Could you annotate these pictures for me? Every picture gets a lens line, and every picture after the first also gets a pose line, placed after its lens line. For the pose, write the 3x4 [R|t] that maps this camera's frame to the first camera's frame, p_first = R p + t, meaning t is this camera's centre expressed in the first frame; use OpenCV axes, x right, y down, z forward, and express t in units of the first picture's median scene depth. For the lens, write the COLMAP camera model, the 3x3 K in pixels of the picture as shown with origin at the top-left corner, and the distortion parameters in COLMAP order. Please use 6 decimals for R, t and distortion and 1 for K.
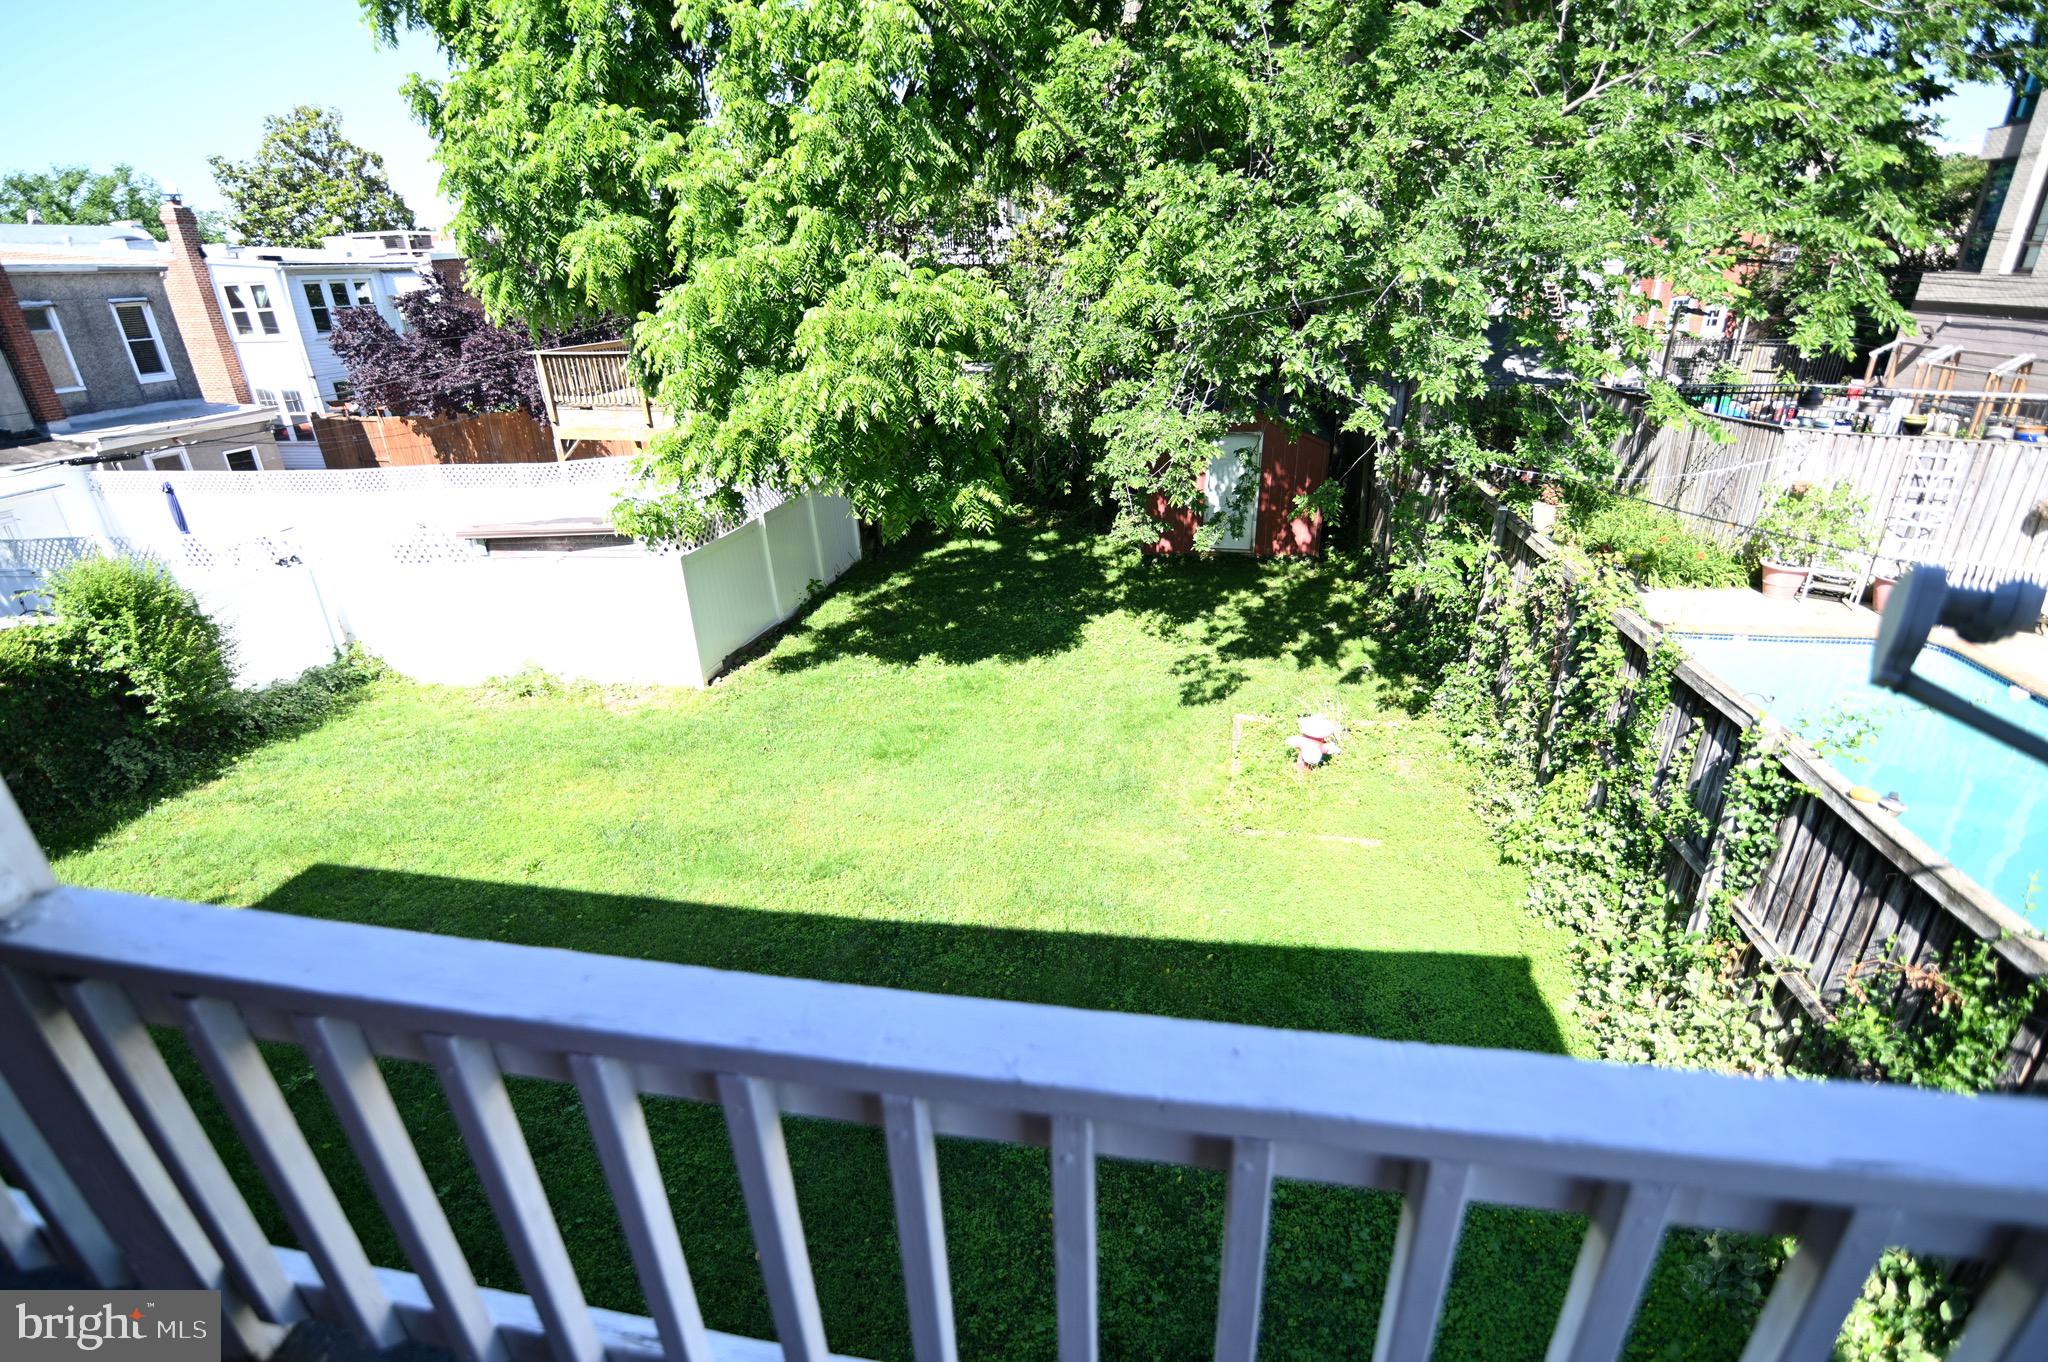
lens RADIAL K [[945.4, 0, 1024.7], [0, 945.4, 678.5], [0, 0, 1]] dist [-0.013774, 0.000692]
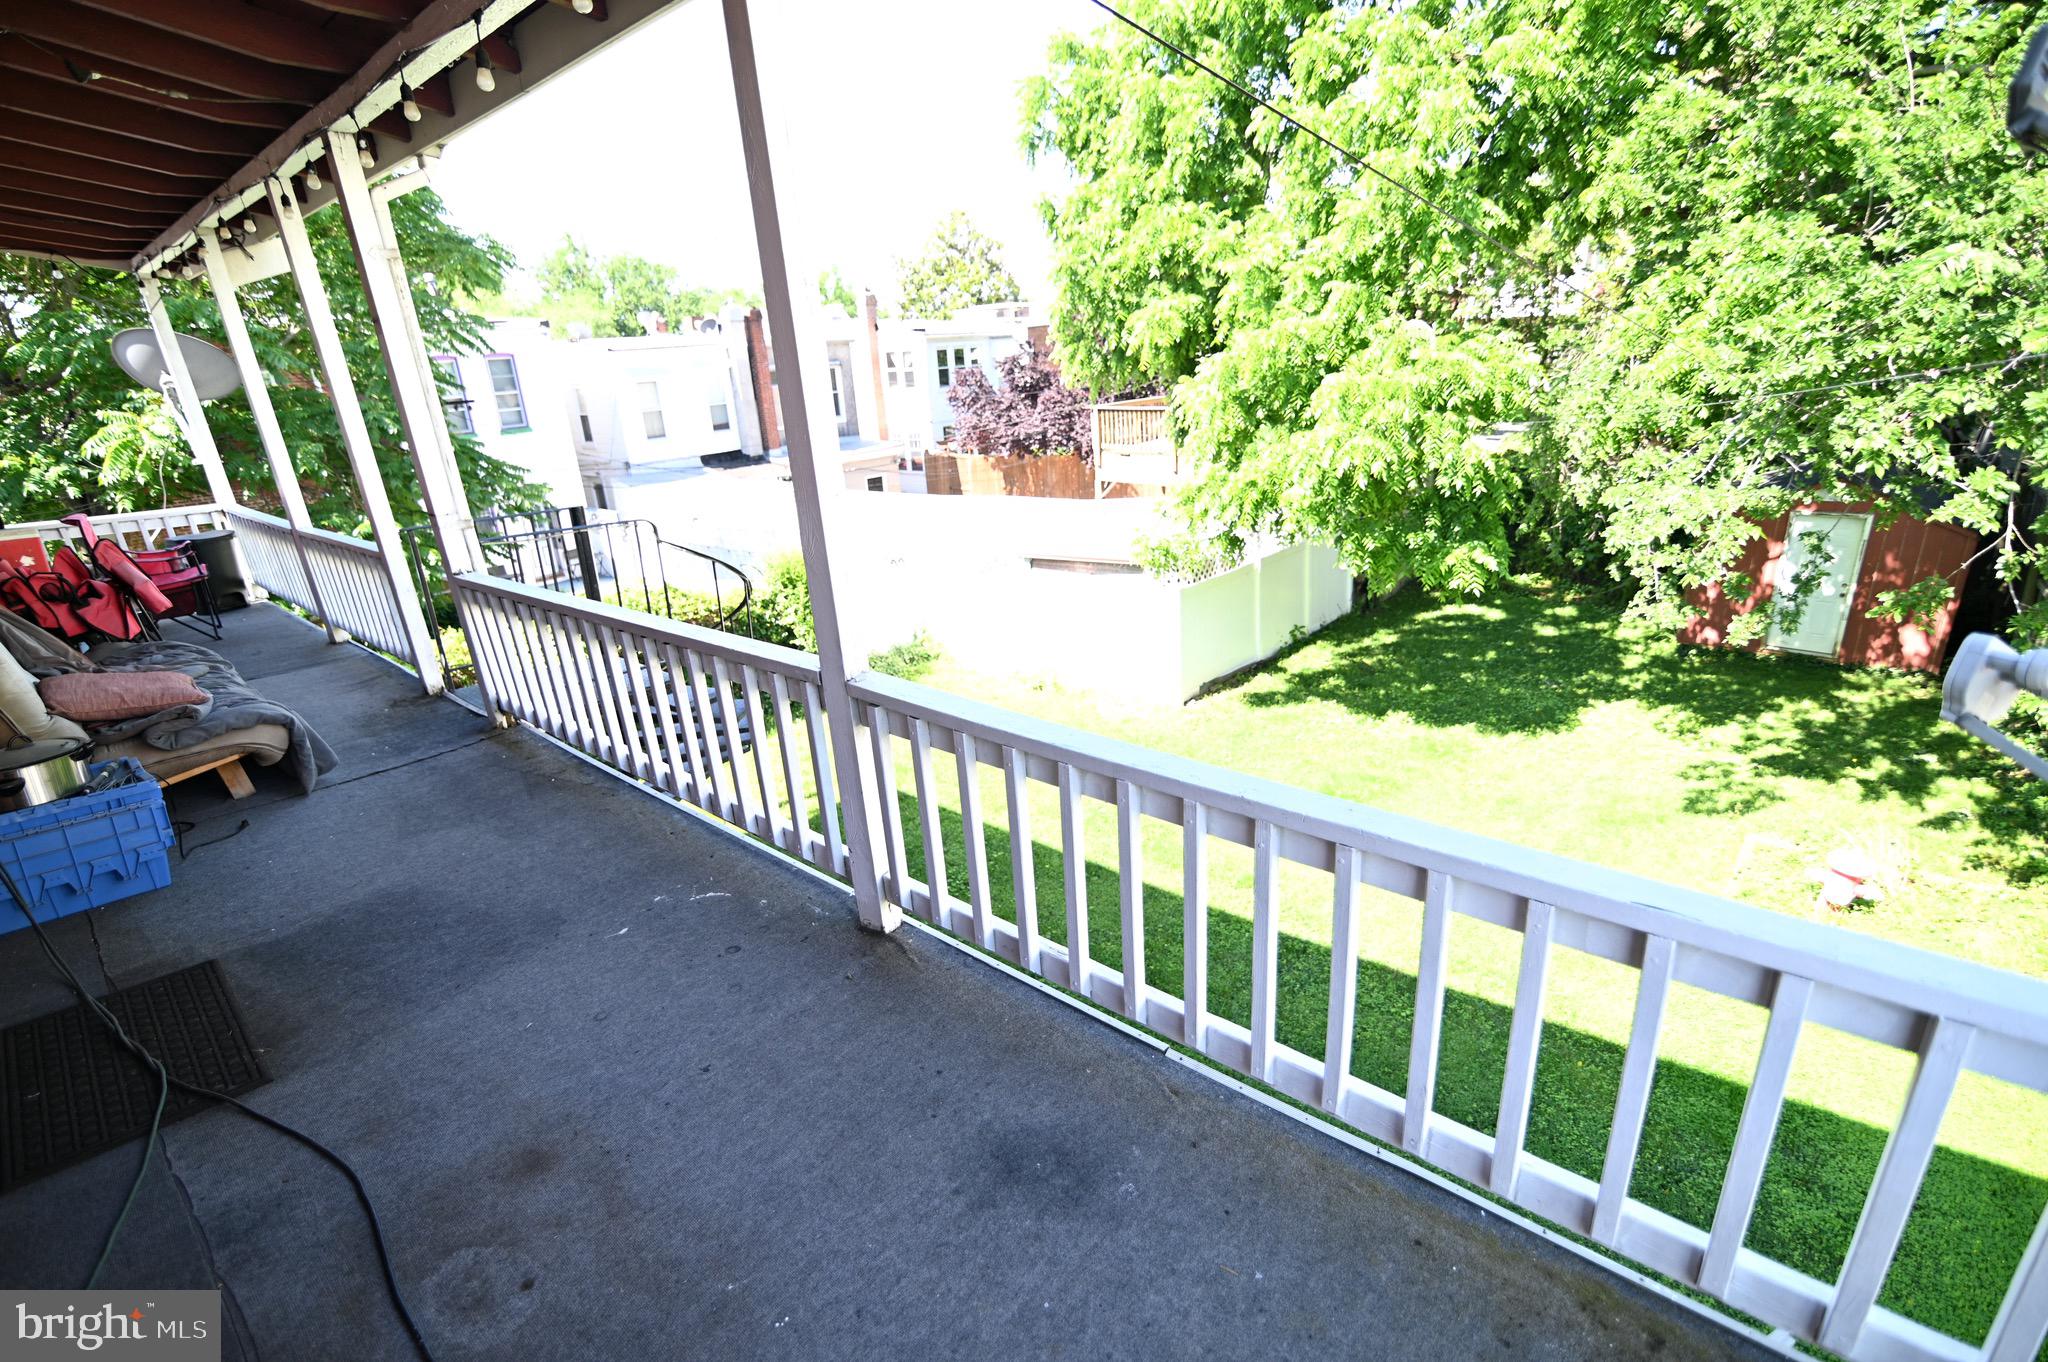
lens RADIAL K [[935.4, 0, 1023.3], [0, 935.4, 685.5], [0, 0, 1]] dist [-0.019471, 0.000752]
pose [[0.863981, 0.151675, -0.480137, 0.029344], [-0.171390, 0.985199, 0.002817, 0.014712], [0.473458, 0.079857, 0.877189, -0.062721]]
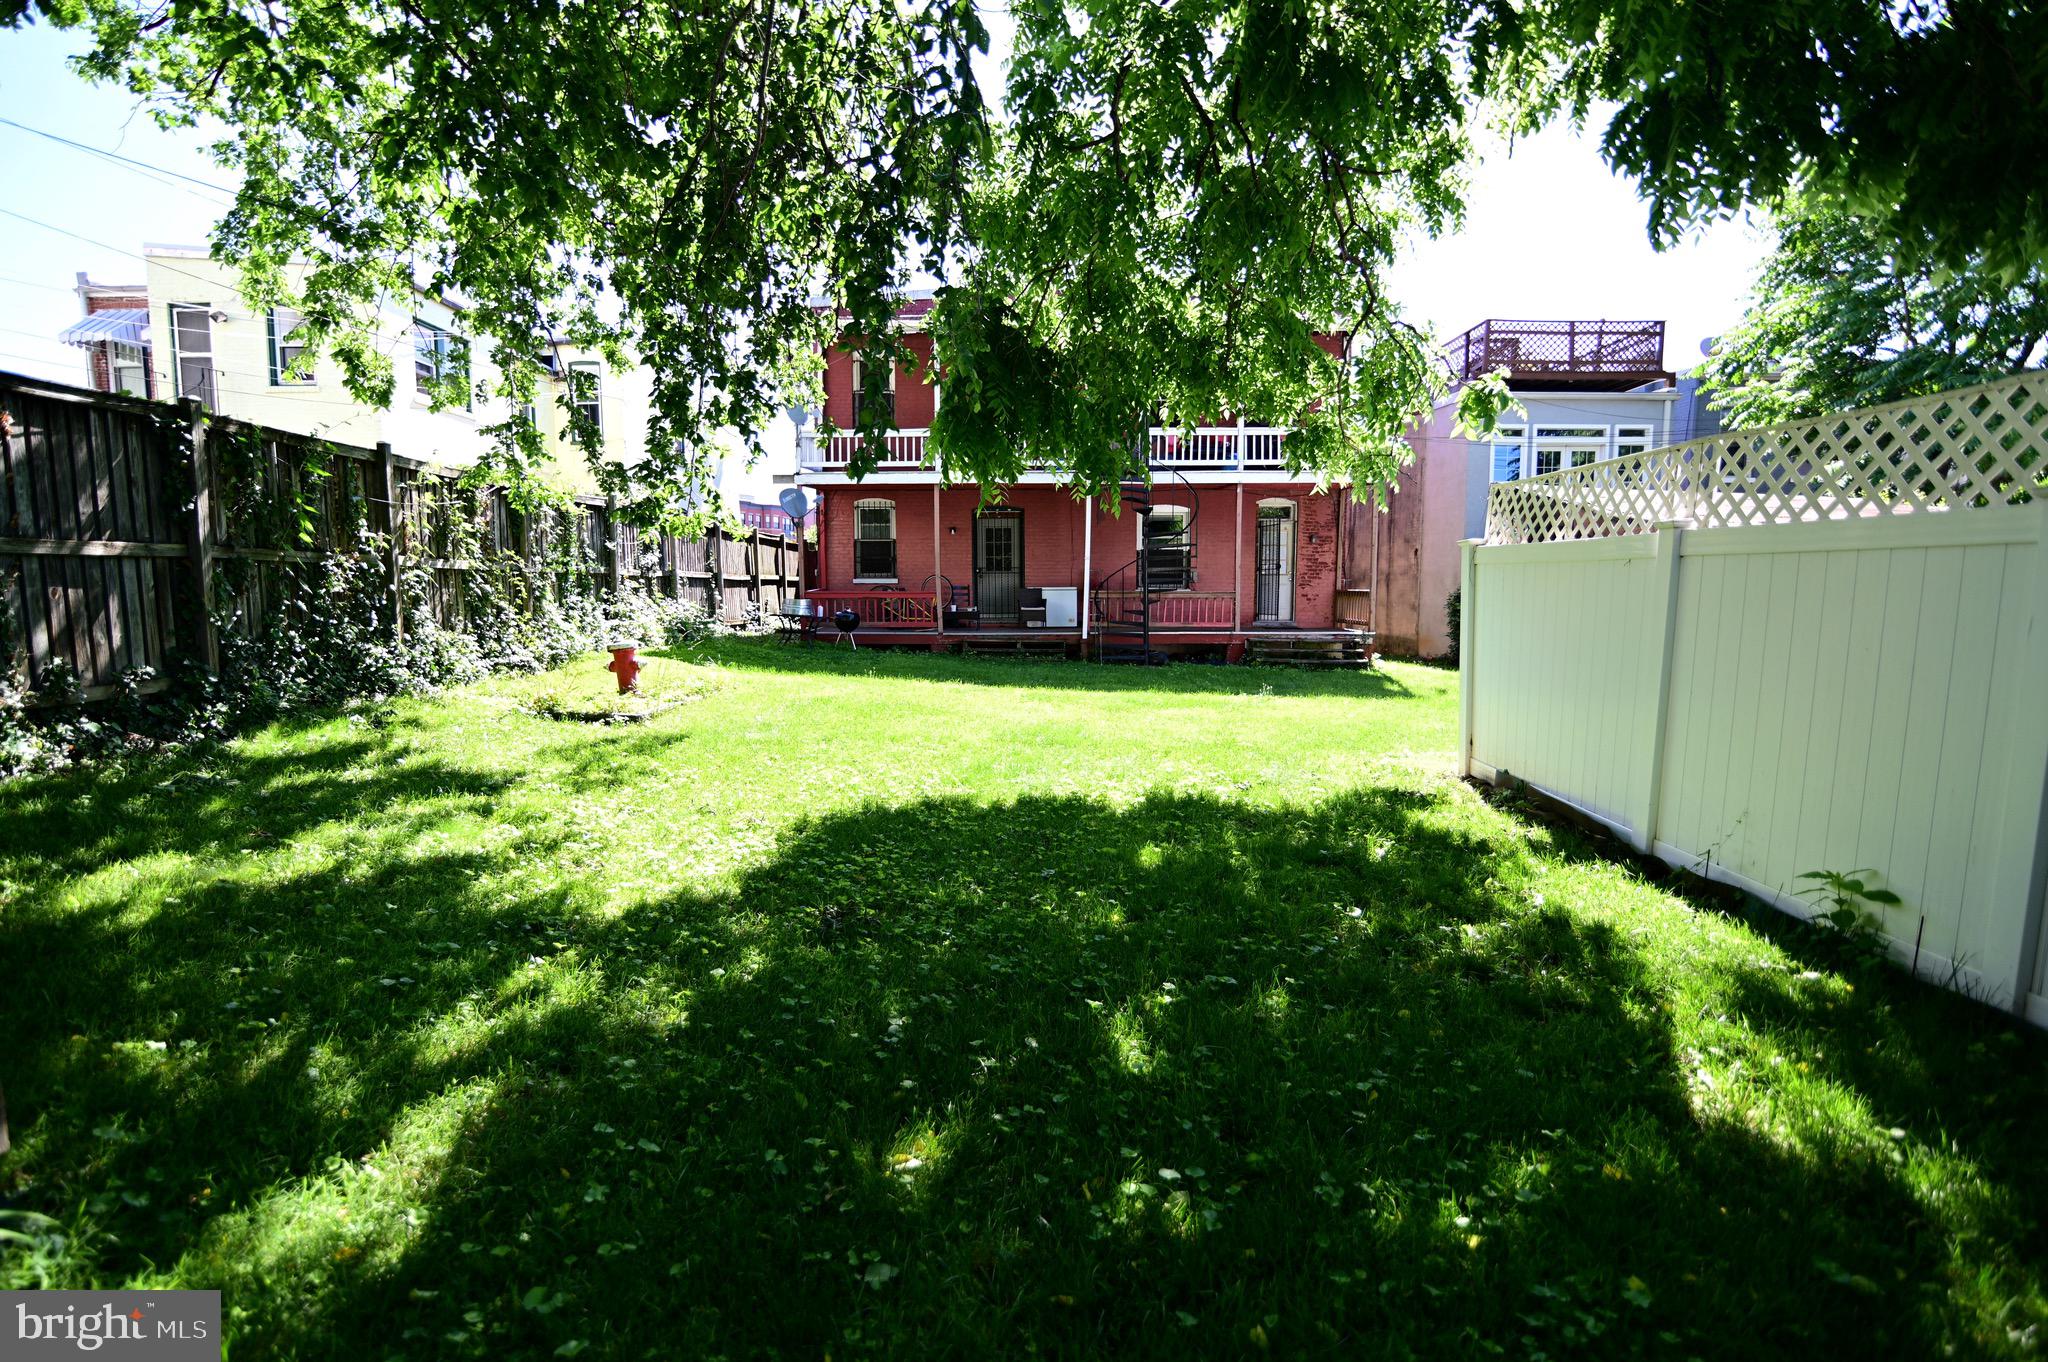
lens RADIAL K [[945.4, 0, 1024.7], [0, 945.4, 678.5], [0, 0, 1]] dist [-0.013774, 0.000692]
pose [[-0.986113, 0.053357, -0.157270, 0.024715], [-0.030077, 0.873945, 0.485093, -0.367420], [0.163328, 0.483087, -0.860204, 1.657161]]
